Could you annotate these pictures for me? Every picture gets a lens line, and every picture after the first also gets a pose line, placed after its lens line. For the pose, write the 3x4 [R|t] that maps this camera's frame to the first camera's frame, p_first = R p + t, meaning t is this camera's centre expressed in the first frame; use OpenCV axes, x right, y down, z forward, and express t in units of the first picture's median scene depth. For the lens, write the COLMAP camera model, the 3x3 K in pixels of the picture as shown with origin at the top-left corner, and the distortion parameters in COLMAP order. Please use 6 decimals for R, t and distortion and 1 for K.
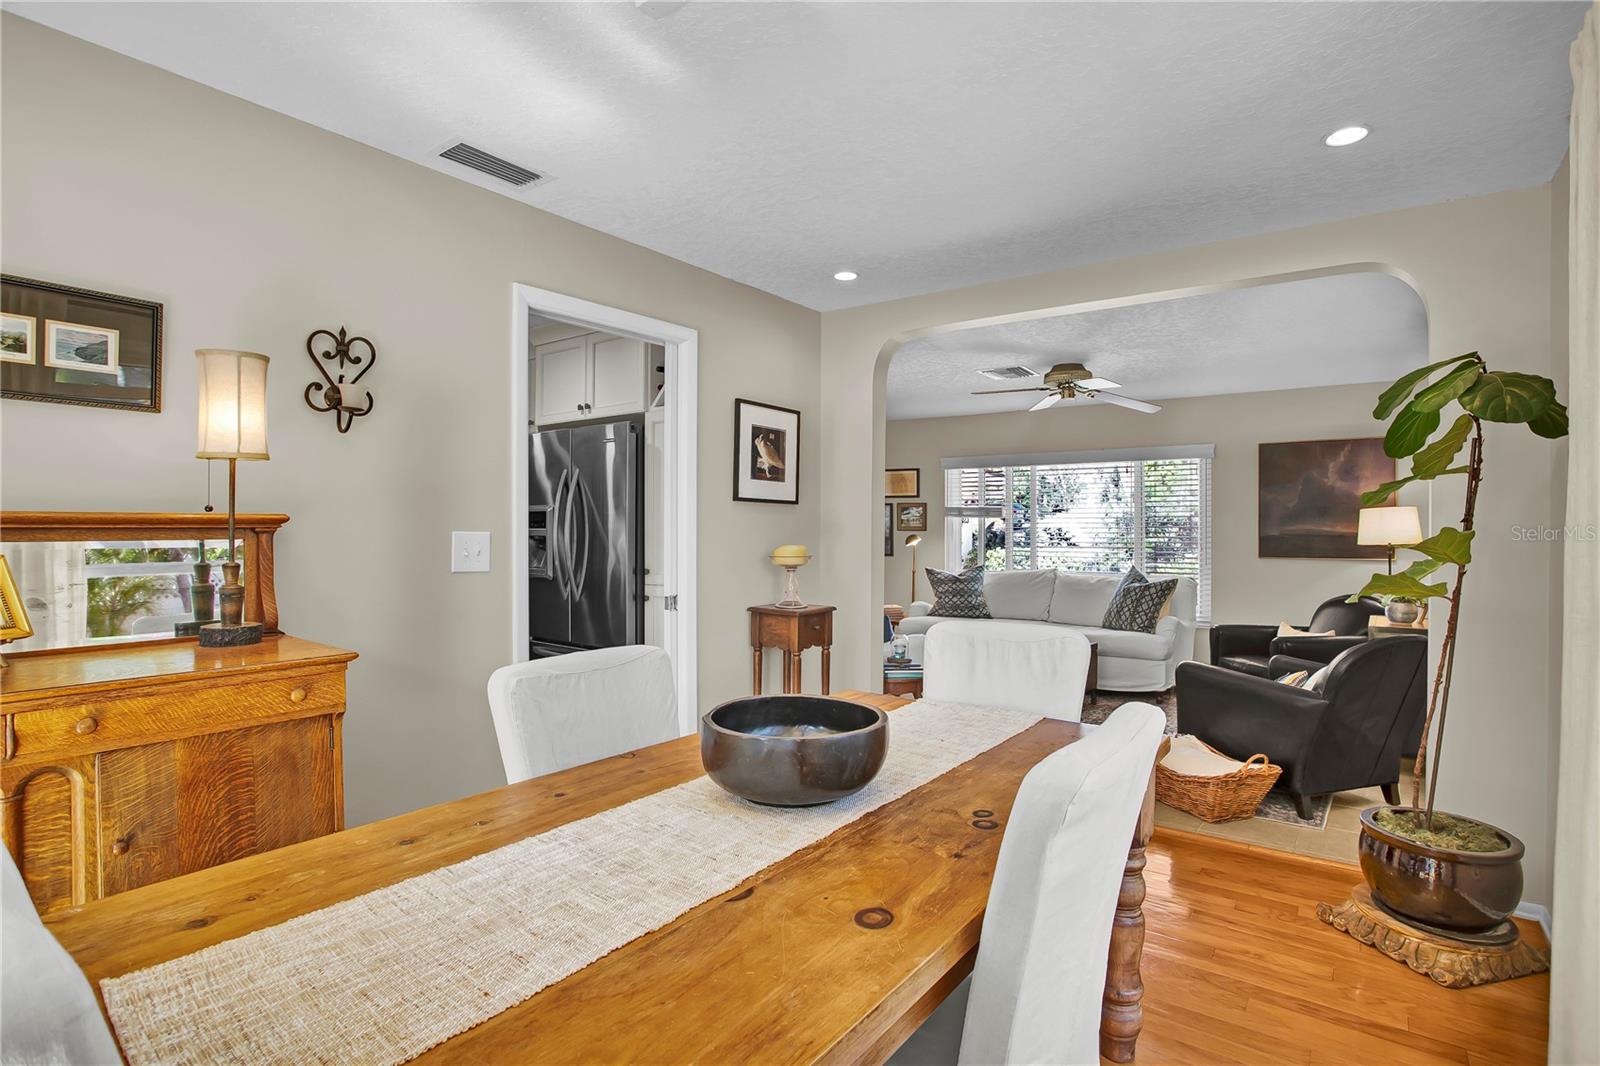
lens RADIAL K [[794.9, 0, 805.3], [0, 794.9, 529.7], [0, 0, 1]] dist [-0.059837, 0.023665]
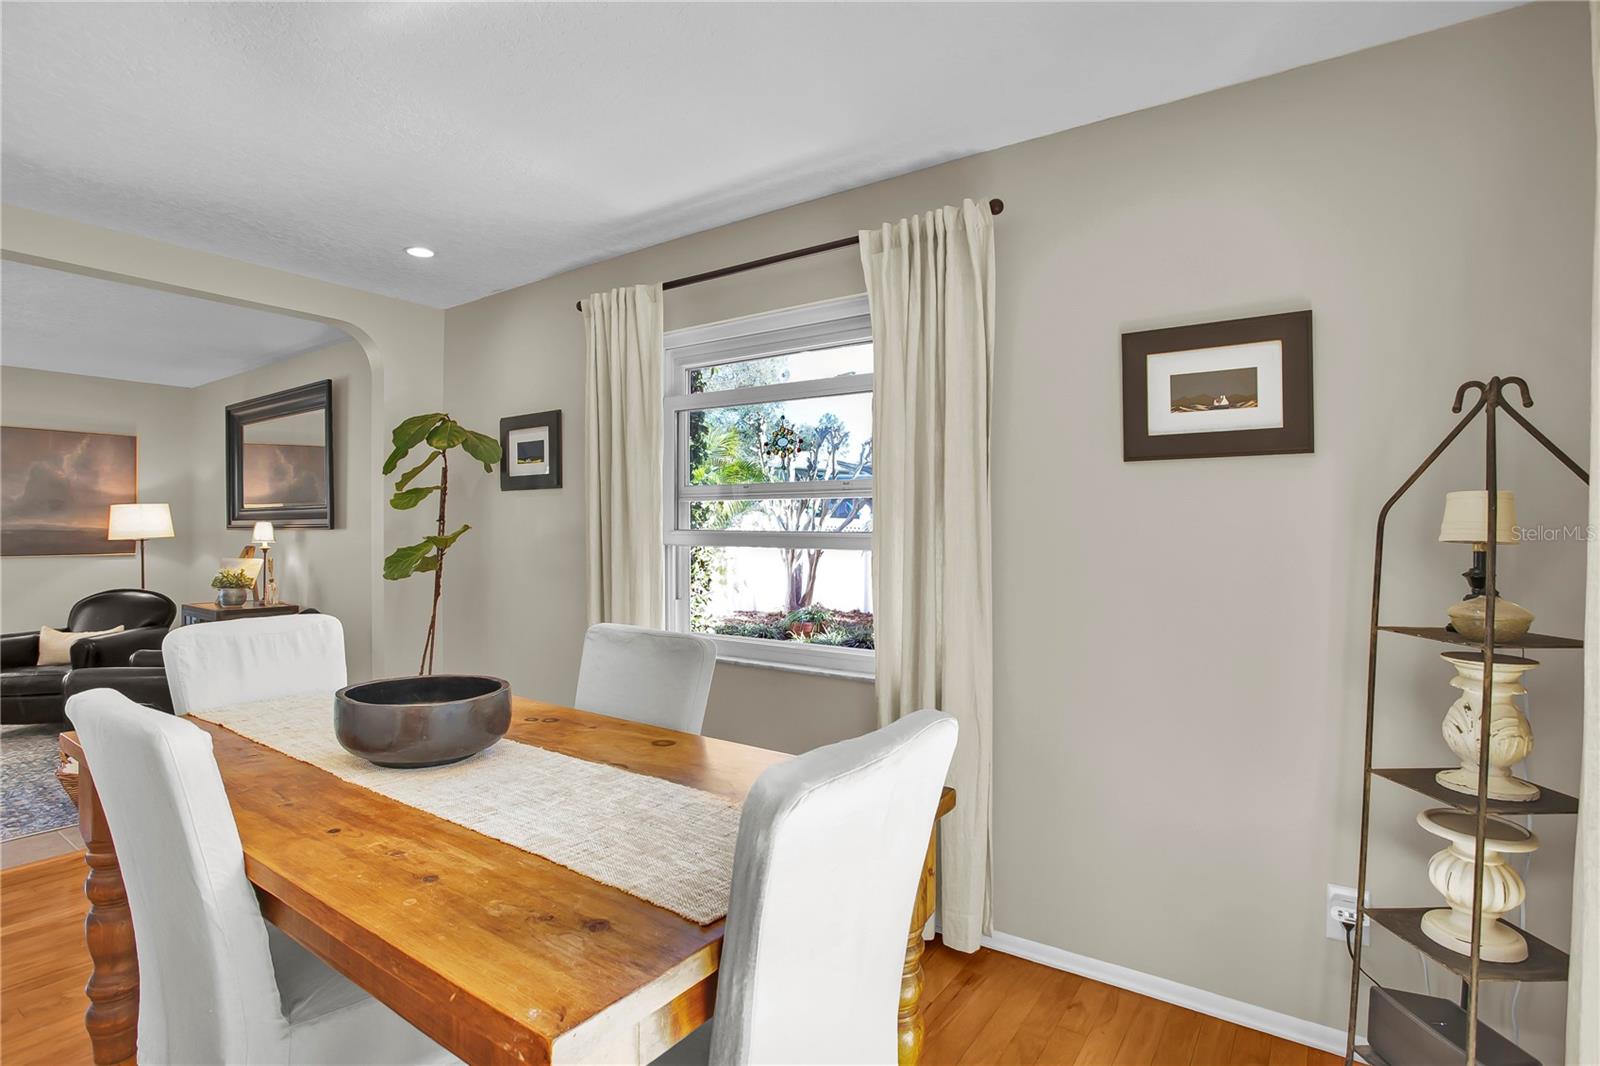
lens RADIAL K [[794.9, 0, 813.8], [0, 794.9, 539.7], [0, 0, 1]] dist [-0.059837, 0.023665]
pose [[-0.042483, -0.015625, 0.998975, -1.335841], [-0.002695, 0.999876, 0.015525, 0.002826], [-0.999094, -0.002032, -0.042520, 0.573545]]
